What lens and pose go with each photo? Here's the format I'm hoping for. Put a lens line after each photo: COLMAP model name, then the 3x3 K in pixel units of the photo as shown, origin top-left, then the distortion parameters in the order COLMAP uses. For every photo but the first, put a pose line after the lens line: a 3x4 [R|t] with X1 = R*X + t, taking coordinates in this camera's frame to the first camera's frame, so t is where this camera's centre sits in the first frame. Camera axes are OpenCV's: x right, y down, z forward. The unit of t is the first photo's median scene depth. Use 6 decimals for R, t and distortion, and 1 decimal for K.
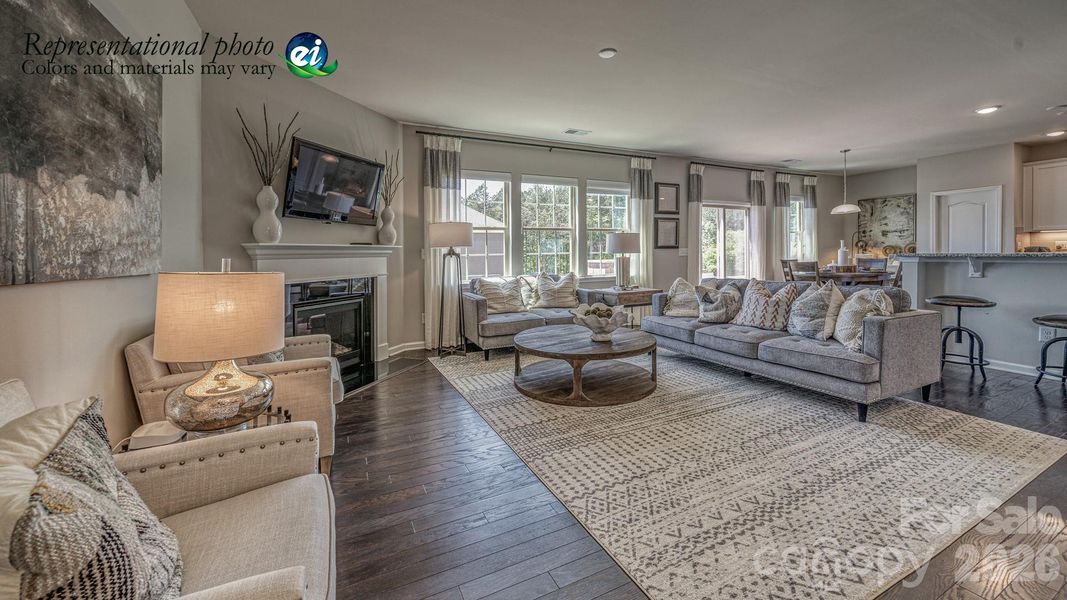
lens RADIAL K [[407.4, 0, 539.5], [0, 407.4, 259.6], [0, 0, 1]] dist [-0.013053, 0.000052]
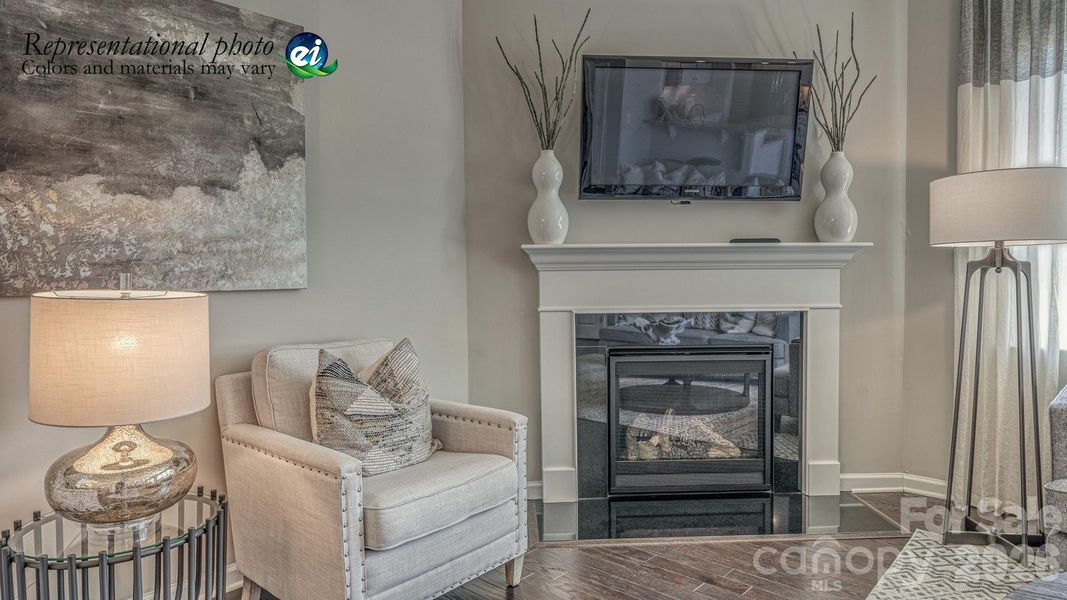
lens RADIAL K [[661.2, 0, 539.9], [0, 661.2, 286.1], [0, 0, 1]] dist [-0.004654, -0.002172]
pose [[0.364147, 0.040081, -0.930479, 0.333290], [-0.011802, 0.999192, 0.038423, -0.020660], [0.931267, -0.003010, 0.364326, 0.820521]]
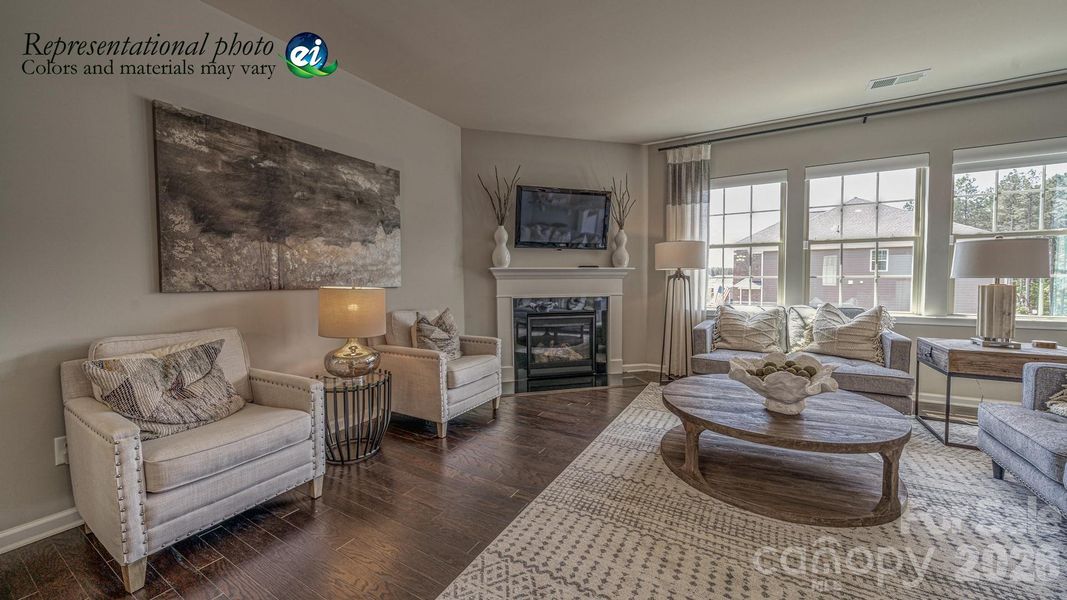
lens RADIAL K [[392.4, 0, 539.5], [0, 392.4, 291.9], [0, 0, 1]] dist [-0.003001, 0.000070]
pose [[0.550987, 0.043096, -0.833400, 0.675294], [-0.015435, 0.999021, 0.041456, -0.019669], [0.834371, -0.009978, 0.551113, 0.490086]]
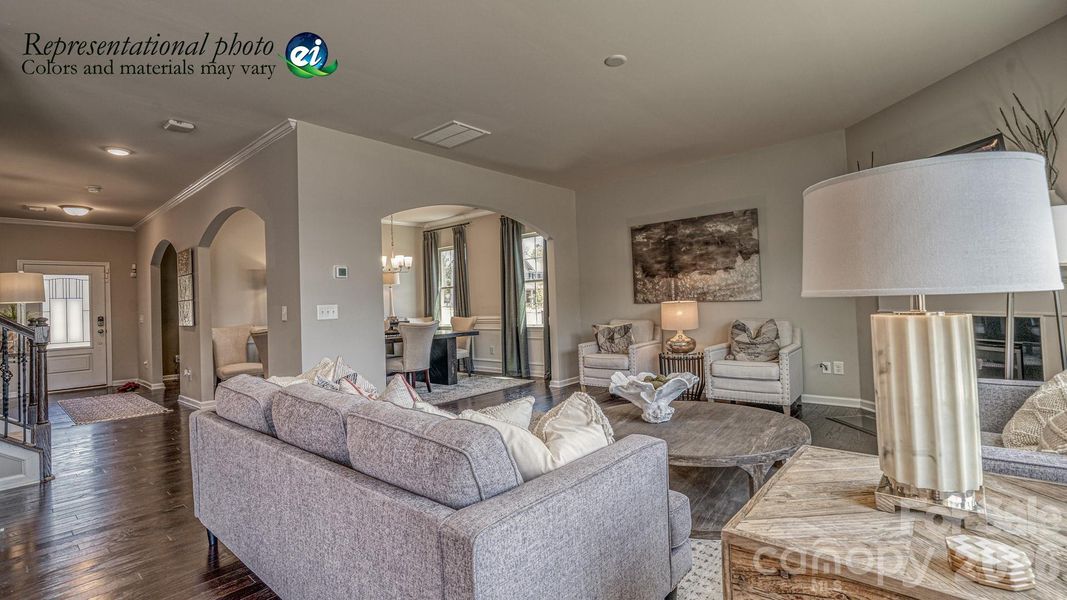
lens RADIAL K [[476.5, 0, 531.8], [0, 476.5, 299.1], [0, 0, 1]] dist [0.001279, 0.000026]
pose [[-0.929377, 0.047696, -0.366039, 0.969258], [0.046891, 0.998838, 0.011095, -0.048120], [0.366143, -0.006852, -0.930533, 2.508436]]
